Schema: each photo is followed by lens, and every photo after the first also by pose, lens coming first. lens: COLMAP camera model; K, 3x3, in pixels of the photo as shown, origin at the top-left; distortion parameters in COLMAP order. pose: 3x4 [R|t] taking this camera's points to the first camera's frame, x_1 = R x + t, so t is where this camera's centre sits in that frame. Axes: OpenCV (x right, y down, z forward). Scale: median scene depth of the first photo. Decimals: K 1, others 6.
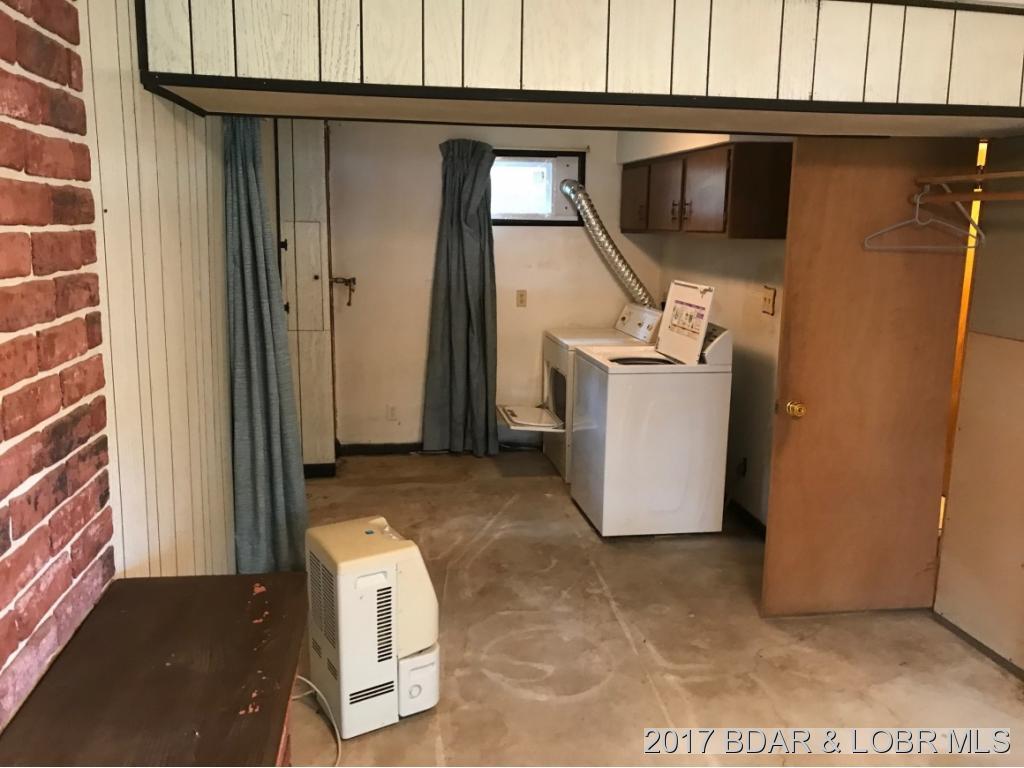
lens RADIAL K [[840.4, 0, 508.9], [0, 840.4, 377.4], [0, 0, 1]] dist [0.021222, -0.004865]
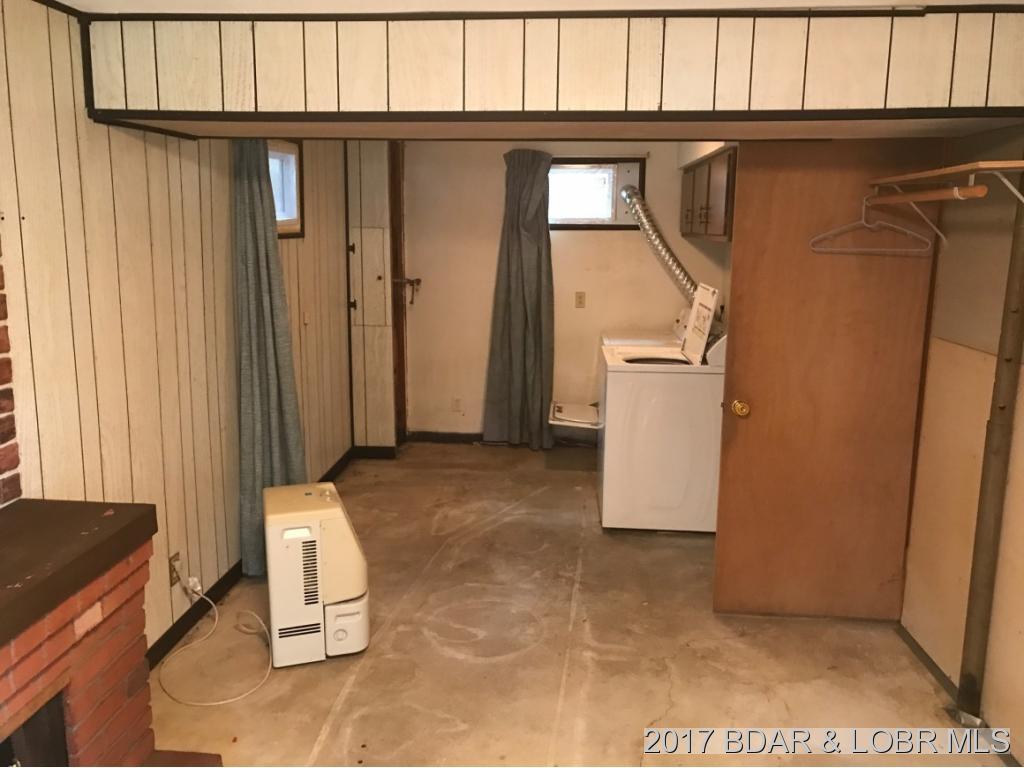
lens RADIAL K [[840.4, 0, 508.9], [0, 840.4, 377.4], [0, 0, 1]] dist [0.021222, -0.004865]
pose [[0.971708, 0.035730, -0.233468, 0.285083], [-0.037336, 0.999300, -0.002461, 0.012580], [0.233216, 0.011108, 0.972361, -0.051374]]
